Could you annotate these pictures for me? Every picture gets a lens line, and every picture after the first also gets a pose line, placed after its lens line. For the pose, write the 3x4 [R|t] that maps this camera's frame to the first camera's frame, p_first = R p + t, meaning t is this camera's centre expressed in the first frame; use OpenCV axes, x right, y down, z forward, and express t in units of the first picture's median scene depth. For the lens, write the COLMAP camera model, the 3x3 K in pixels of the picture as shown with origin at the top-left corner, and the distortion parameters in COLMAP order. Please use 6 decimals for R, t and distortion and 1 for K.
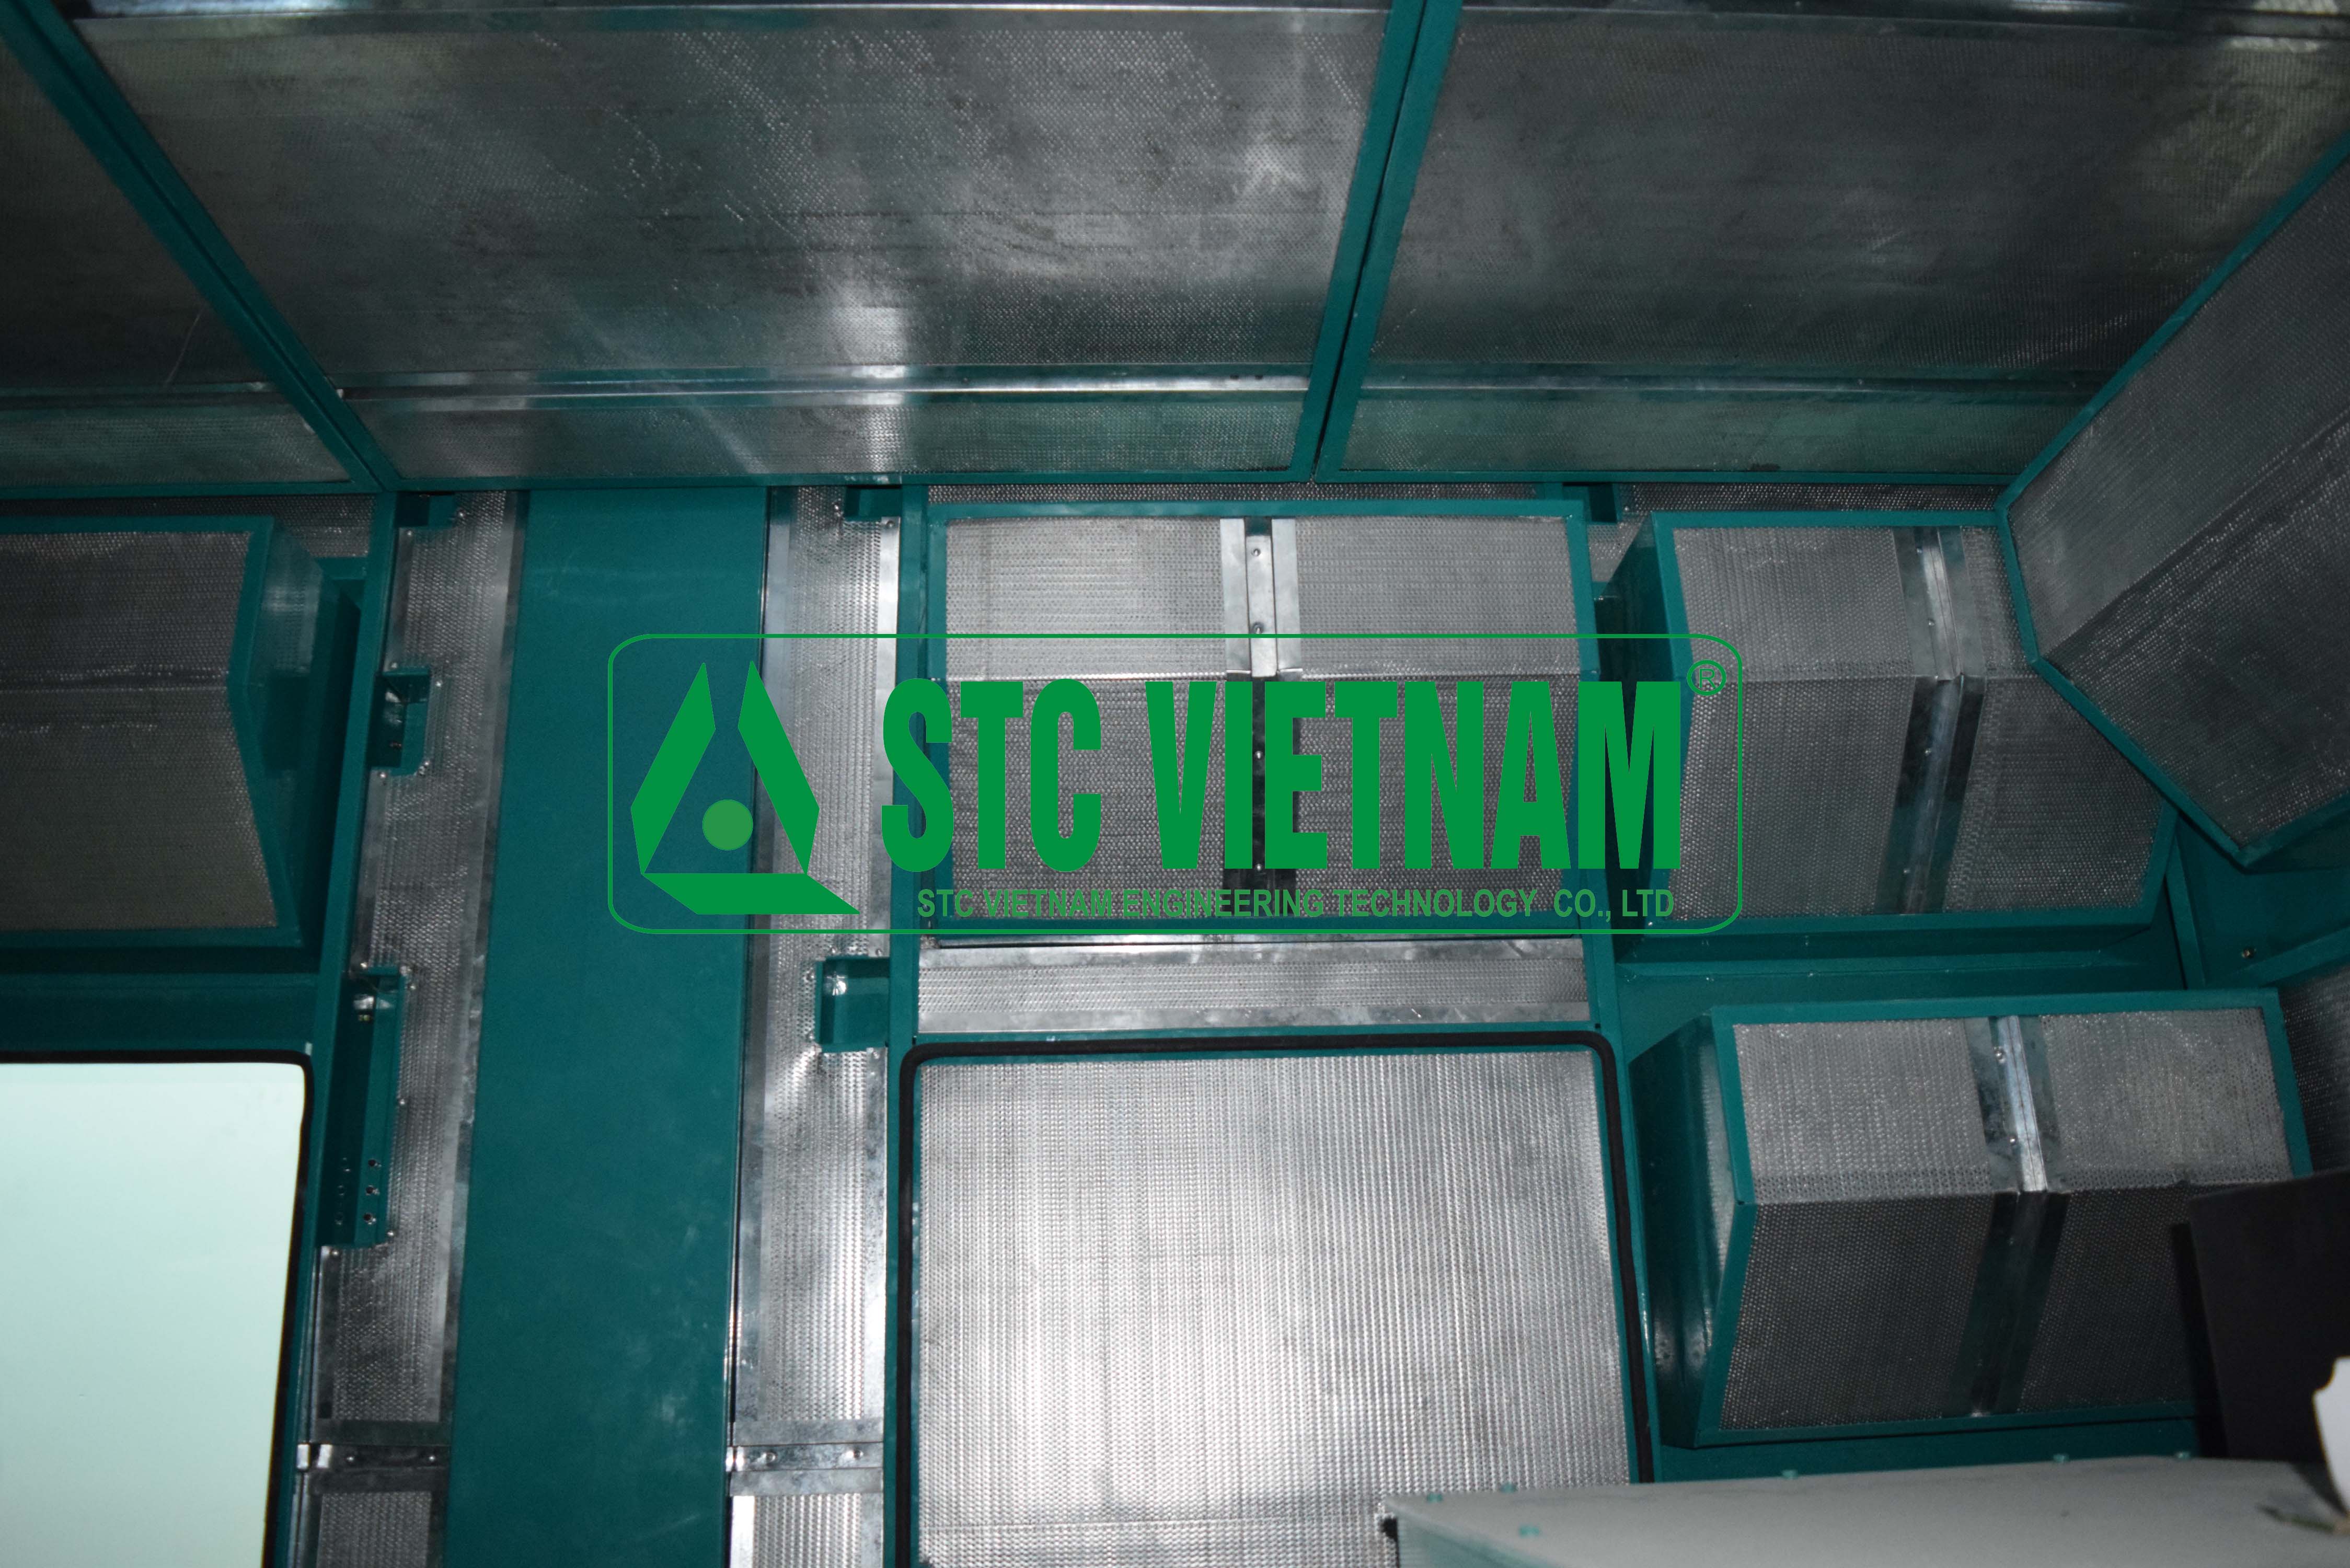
lens RADIAL K [[1859.0, 0, 1176.4], [0, 1859.0, 786.4], [0, 0, 1]] dist [-0.088191, 0.016561]
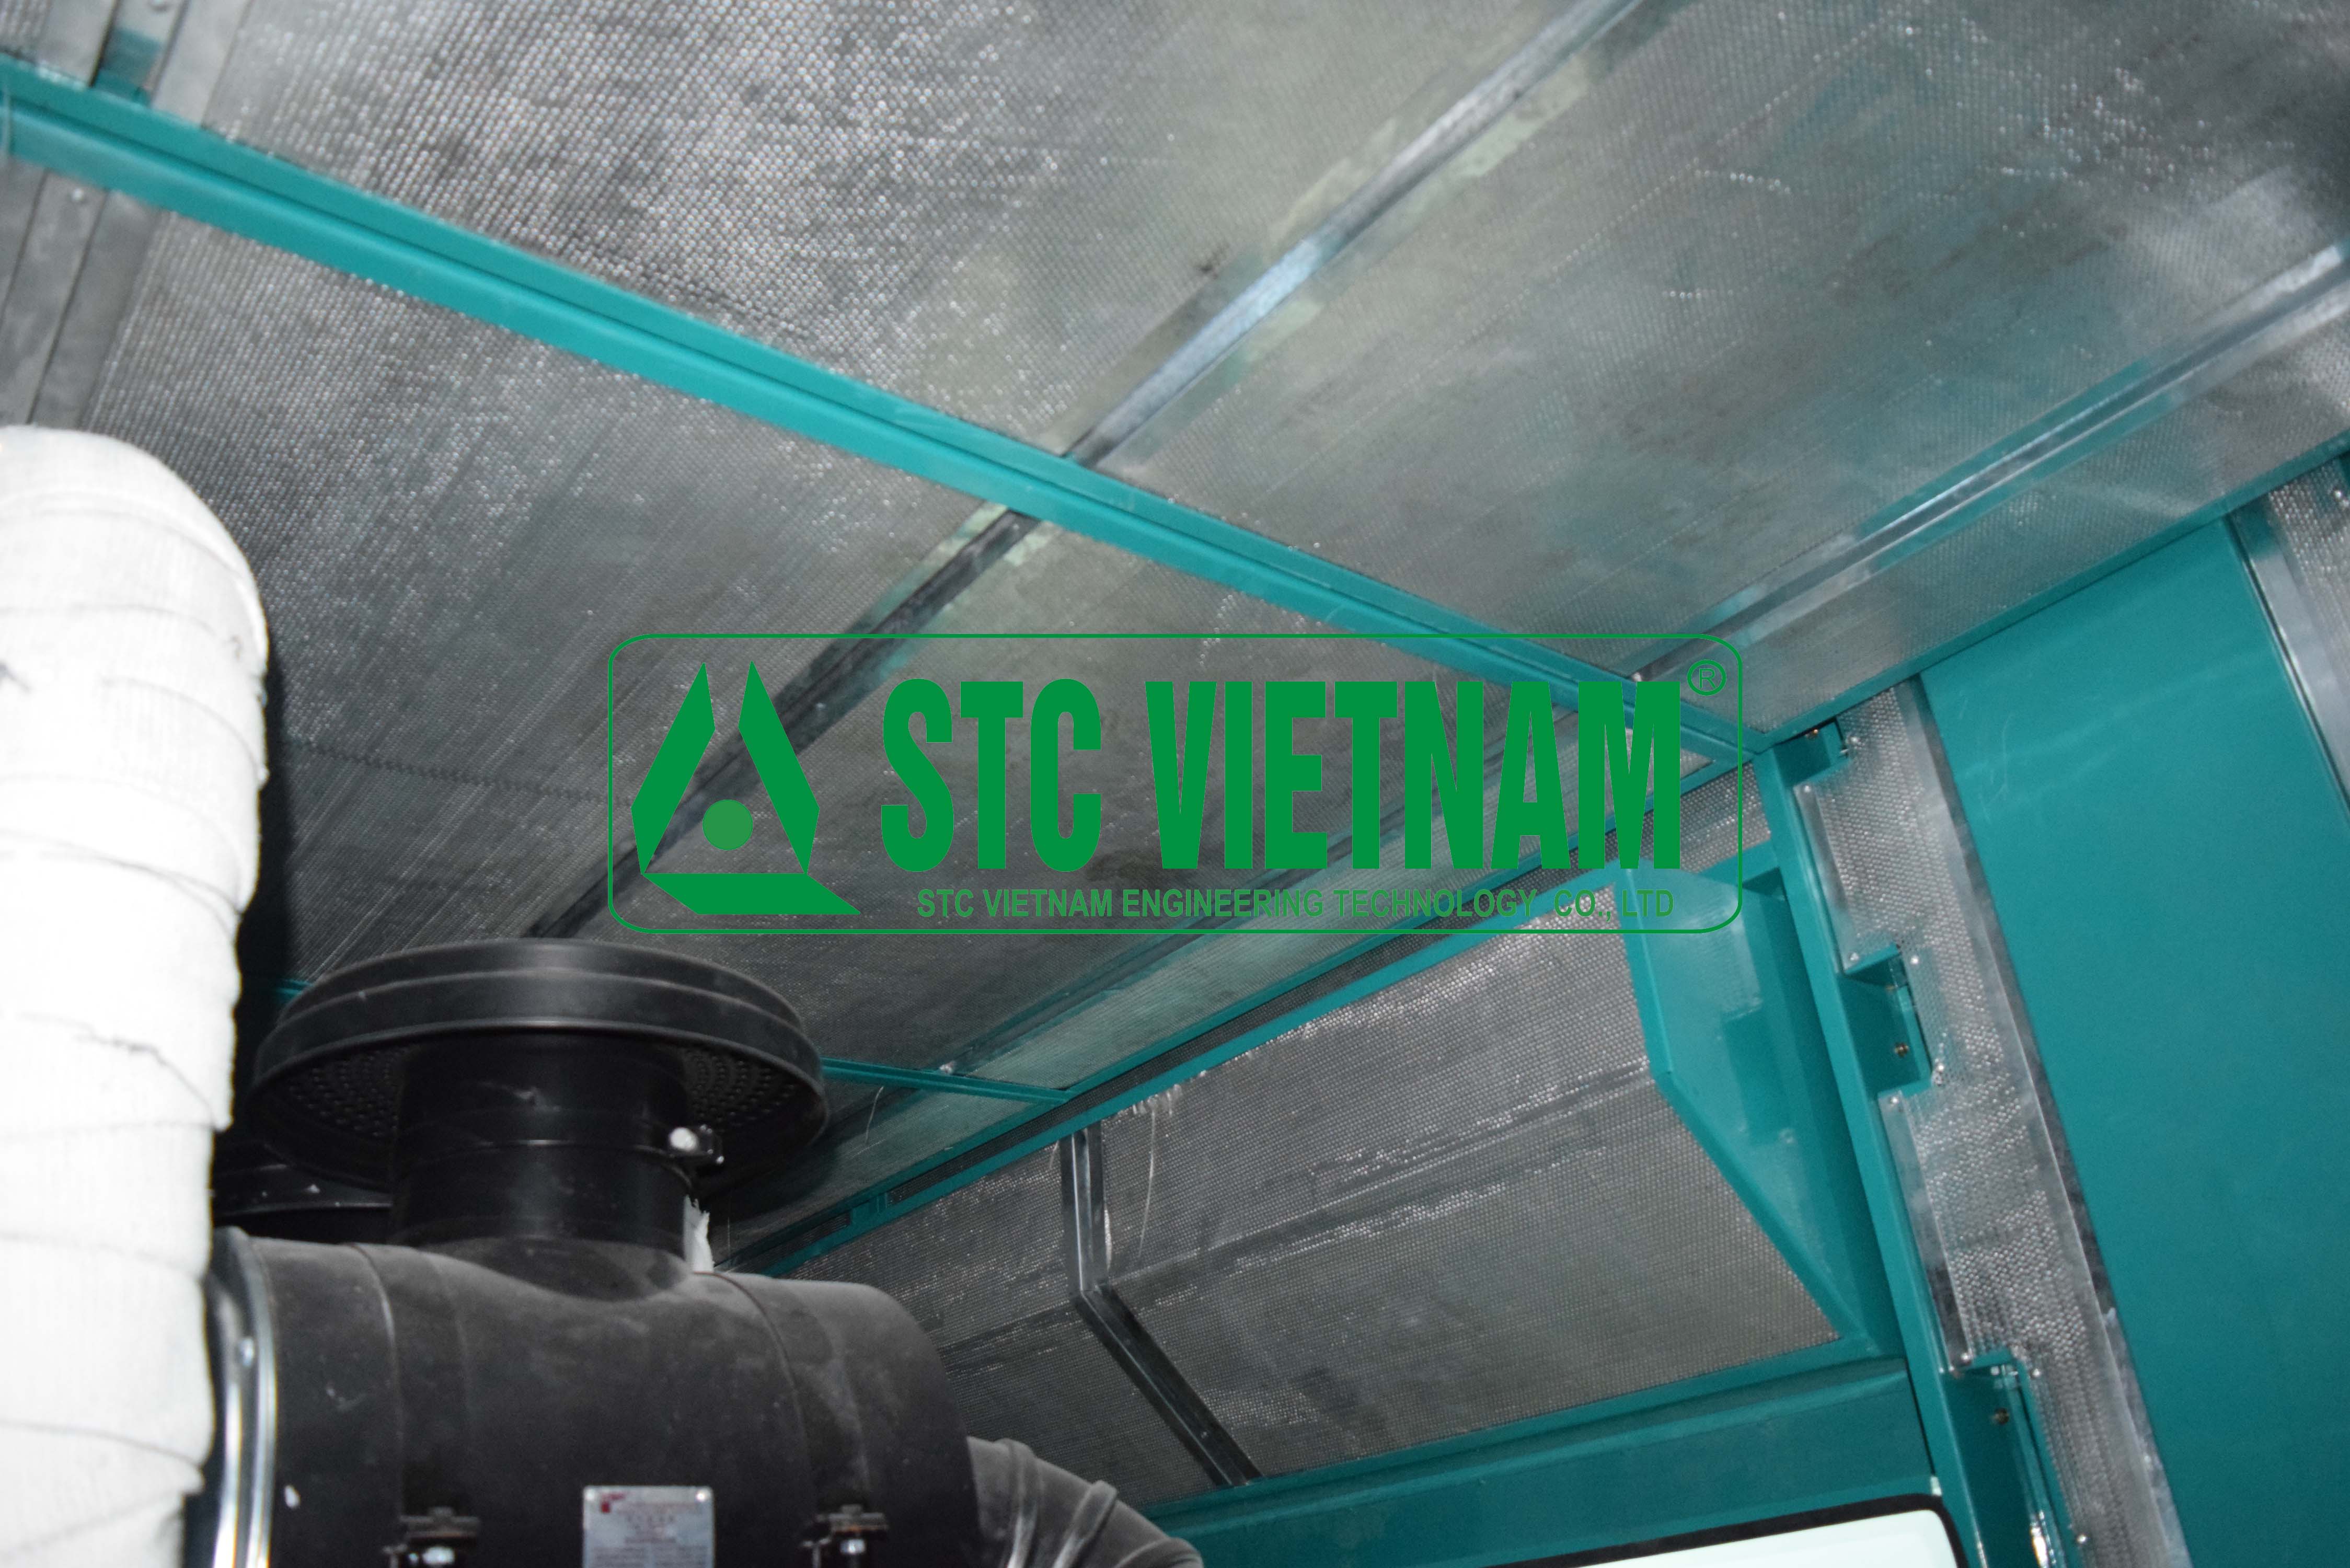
lens RADIAL K [[1859.0, 0, 1183.2], [0, 1859.0, 792.1], [0, 0, 1]] dist [-0.088191, 0.016561]
pose [[0.598114, -0.387834, -0.701316, -0.020250], [0.335299, 0.915930, -0.220559, -0.042240], [0.727897, -0.103231, 0.677871, 0.216653]]
